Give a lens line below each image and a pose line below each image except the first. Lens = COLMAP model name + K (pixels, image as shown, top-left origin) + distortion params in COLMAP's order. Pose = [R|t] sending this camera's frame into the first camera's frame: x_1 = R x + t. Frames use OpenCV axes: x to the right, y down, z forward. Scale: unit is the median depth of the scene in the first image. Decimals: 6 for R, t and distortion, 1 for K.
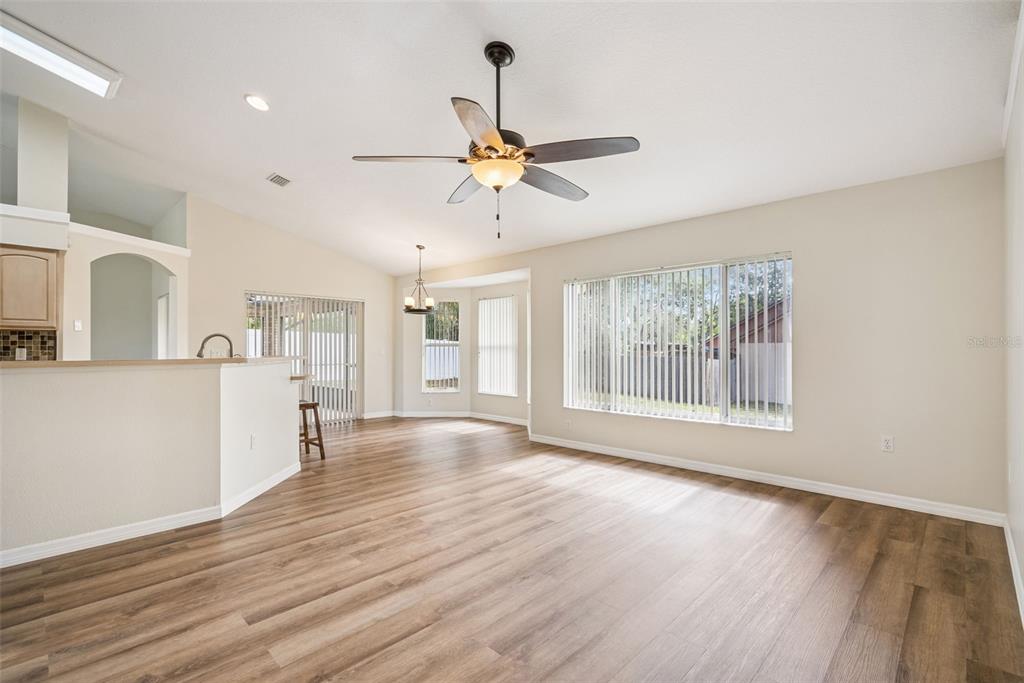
lens RADIAL K [[469.4, 0, 510.3], [0, 469.4, 343.8], [0, 0, 1]] dist [-0.004671, 0.002761]
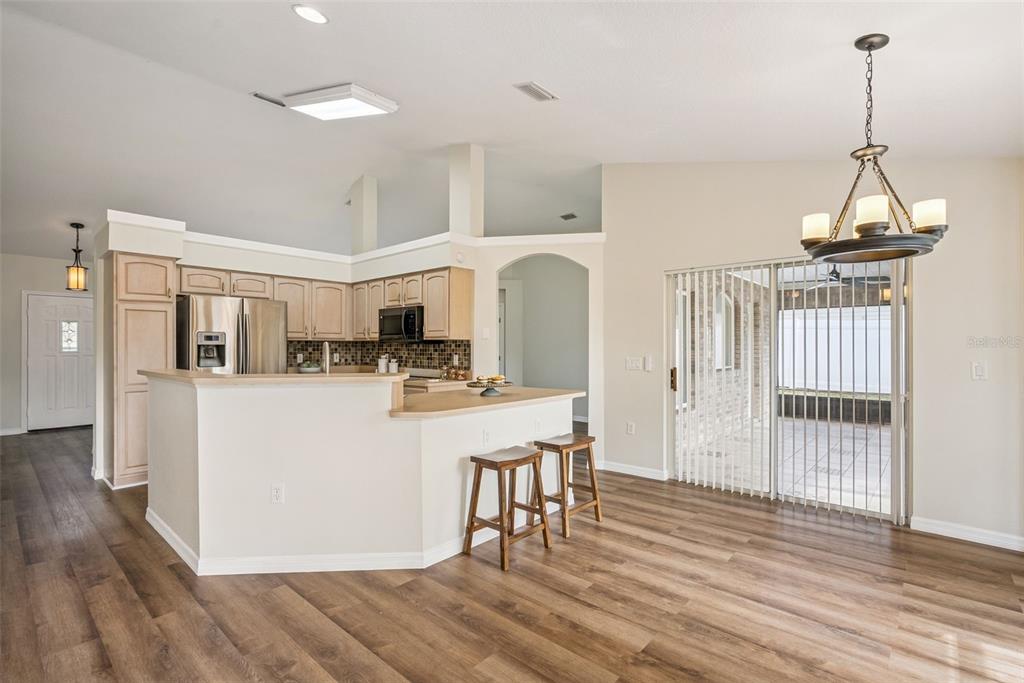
lens RADIAL K [[469.4, 0, 511.5], [0, 469.4, 346.3], [0, 0, 1]] dist [-0.004671, 0.002761]
pose [[0.048600, 0.001436, -0.998817, 0.209198], [0.010188, 0.999946, 0.001933, -0.017710], [0.998766, -0.010270, 0.048583, 1.479436]]
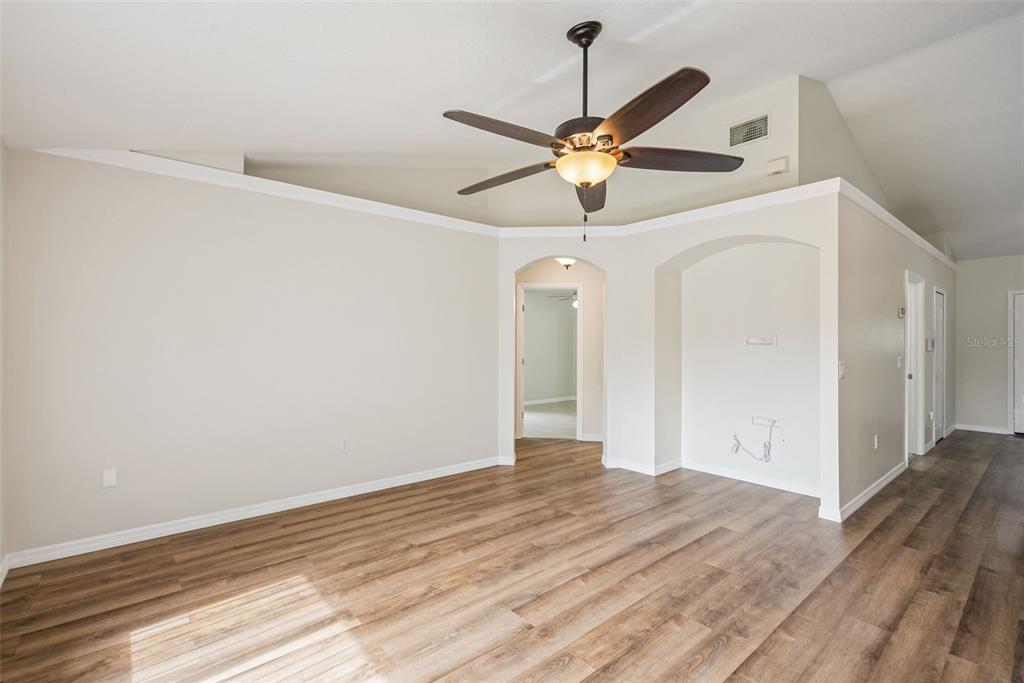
lens RADIAL K [[469.4, 0, 514.3], [0, 469.4, 338.8], [0, 0, 1]] dist [-0.004671, 0.002761]
pose [[-0.996753, -0.001702, 0.080503, 0.030333], [-0.003246, 0.999813, -0.019042, -0.025979], [-0.080456, -0.019241, -0.996572, 1.652216]]
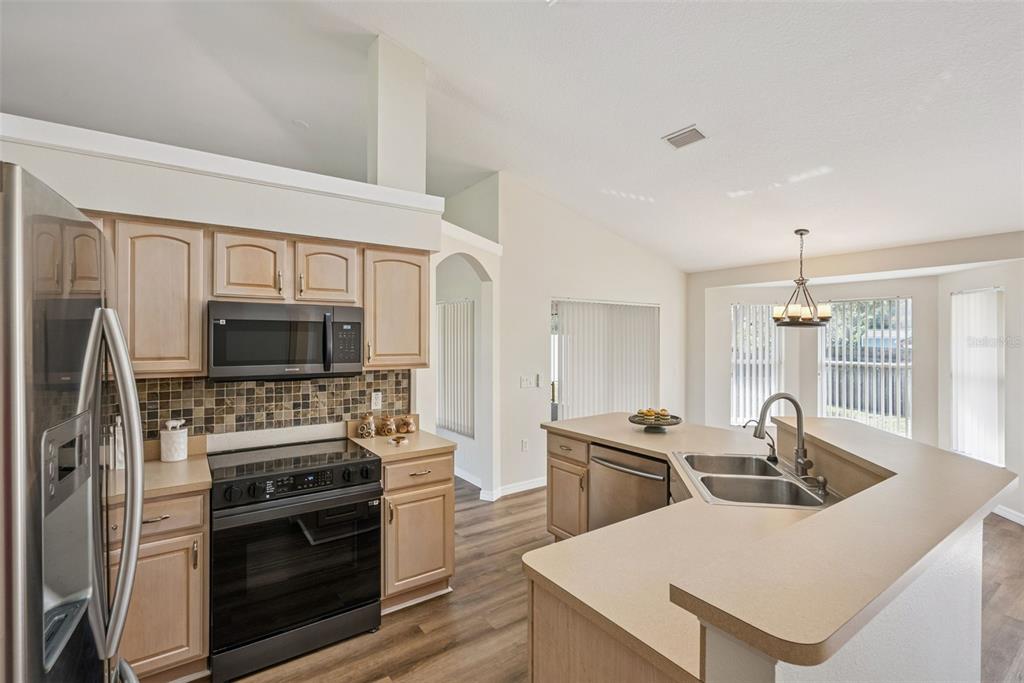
lens RADIAL K [[469.4, 0, 512.6], [0, 469.4, 342.8], [0, 0, 1]] dist [-0.004671, 0.002761]
pose [[0.981442, 0.001594, -0.191750, -0.965256], [0.002233, 0.999803, 0.019744, -0.107880], [0.191744, -0.019806, 0.981245, 0.471496]]
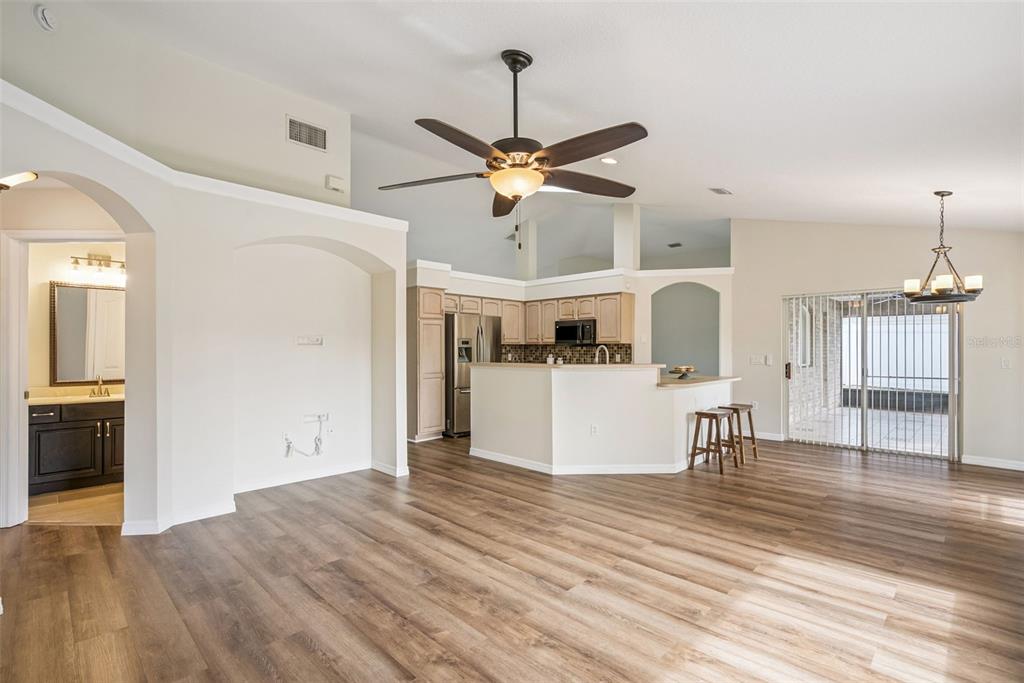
lens RADIAL K [[469.4, 0, 517.6], [0, 469.4, 350.1], [0, 0, 1]] dist [-0.004671, 0.002761]
pose [[0.001903, 0.003061, -0.999994, 0.827047], [0.011261, 0.999932, 0.003082, -0.020069], [0.999935, -0.011266, 0.001868, 0.880109]]
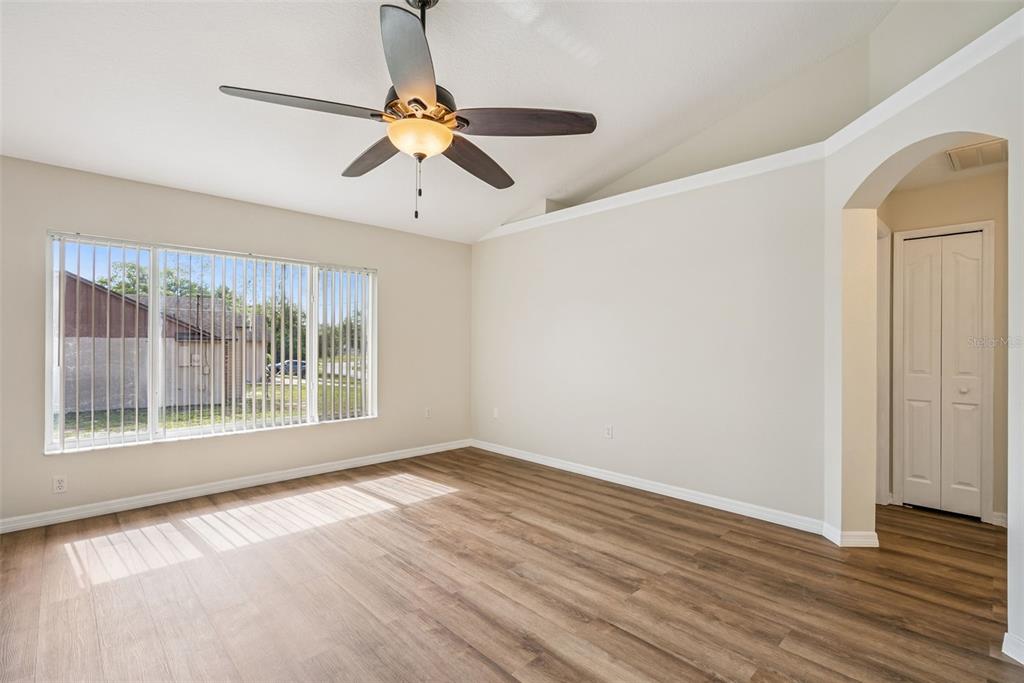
lens RADIAL K [[469.4, 0, 514.6], [0, 469.4, 343.7], [0, 0, 1]] dist [-0.004671, 0.002761]
pose [[0.025217, 0.004453, 0.999672, -0.729139], [-0.015860, 0.999866, -0.004054, -0.008023], [-0.999556, -0.015752, 0.025284, 0.717864]]
